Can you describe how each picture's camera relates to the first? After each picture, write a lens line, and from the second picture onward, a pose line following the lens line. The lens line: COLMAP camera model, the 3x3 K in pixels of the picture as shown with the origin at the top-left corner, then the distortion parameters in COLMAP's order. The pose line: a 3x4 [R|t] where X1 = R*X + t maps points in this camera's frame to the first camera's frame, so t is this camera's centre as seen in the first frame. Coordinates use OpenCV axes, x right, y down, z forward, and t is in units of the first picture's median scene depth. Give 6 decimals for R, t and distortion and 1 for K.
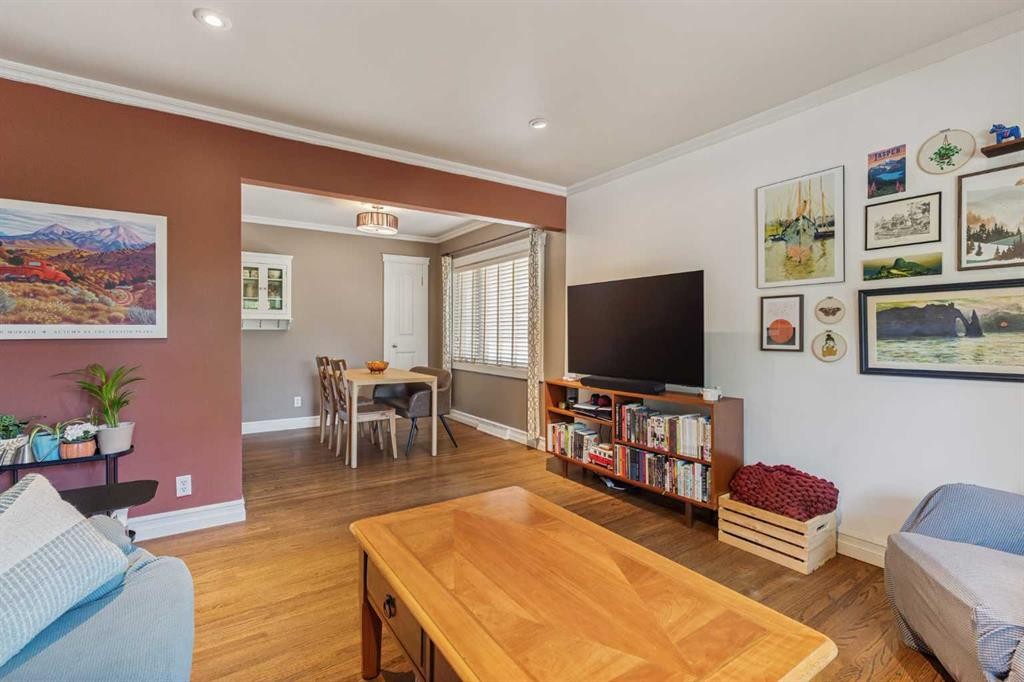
lens RADIAL K [[466.3, 0, 512.1], [0, 466.3, 334.8], [0, 0, 1]] dist [-0.000687, 0.000282]
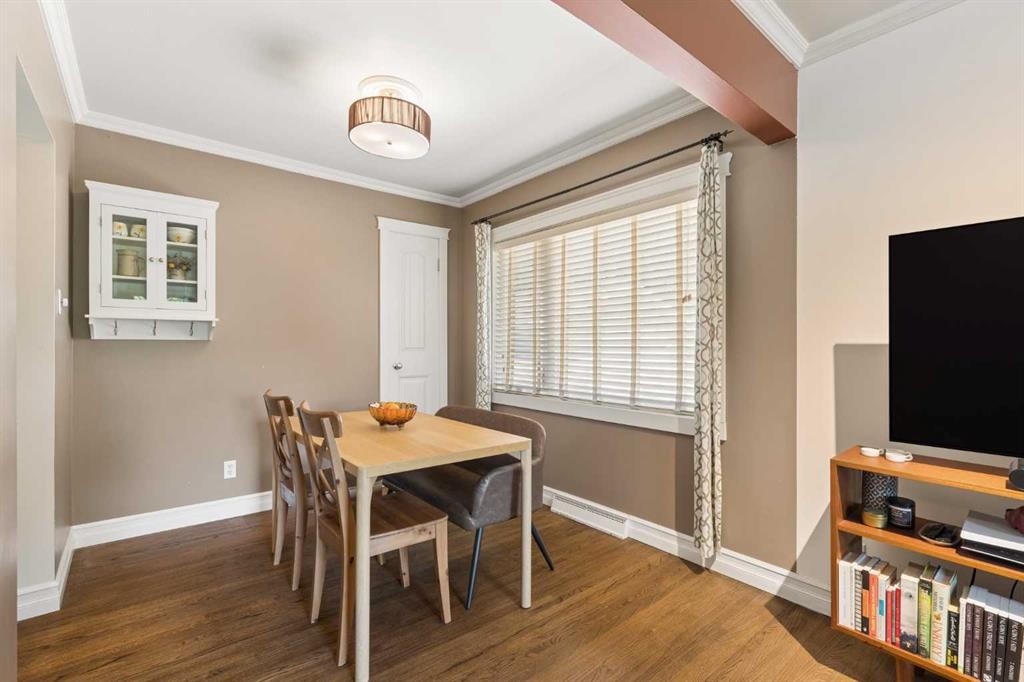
lens RADIAL K [[456.0, 0, 510.4], [0, 456.0, 350.4], [0, 0, 1]] dist [-0.000313, 0.000132]
pose [[0.995561, -0.001254, 0.094108, -0.192802], [0.000590, 0.999975, 0.007079, -0.002869], [-0.094114, -0.006992, 0.995537, 0.462456]]
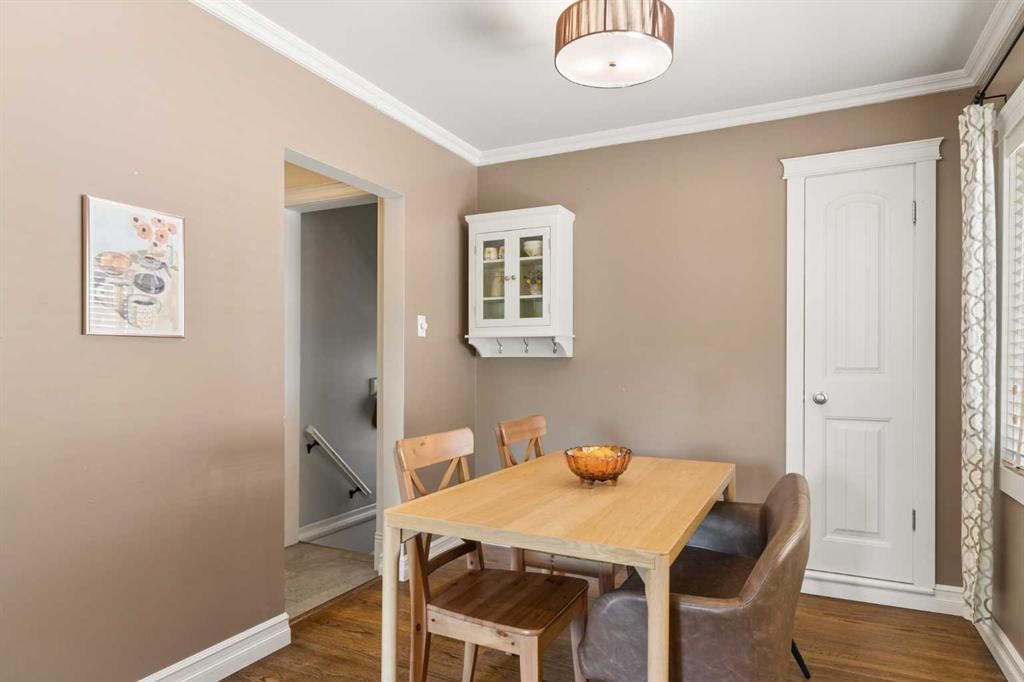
lens RADIAL K [[614.9, 0, 510.1], [0, 614.9, 362.1], [0, 0, 1]] dist [0.000145, 0.000594]
pose [[0.500274, 0.002812, -0.865862, 0.058461], [-0.005394, 0.999985, 0.000131, -0.006019], [0.865850, 0.004605, 0.500282, 0.658451]]
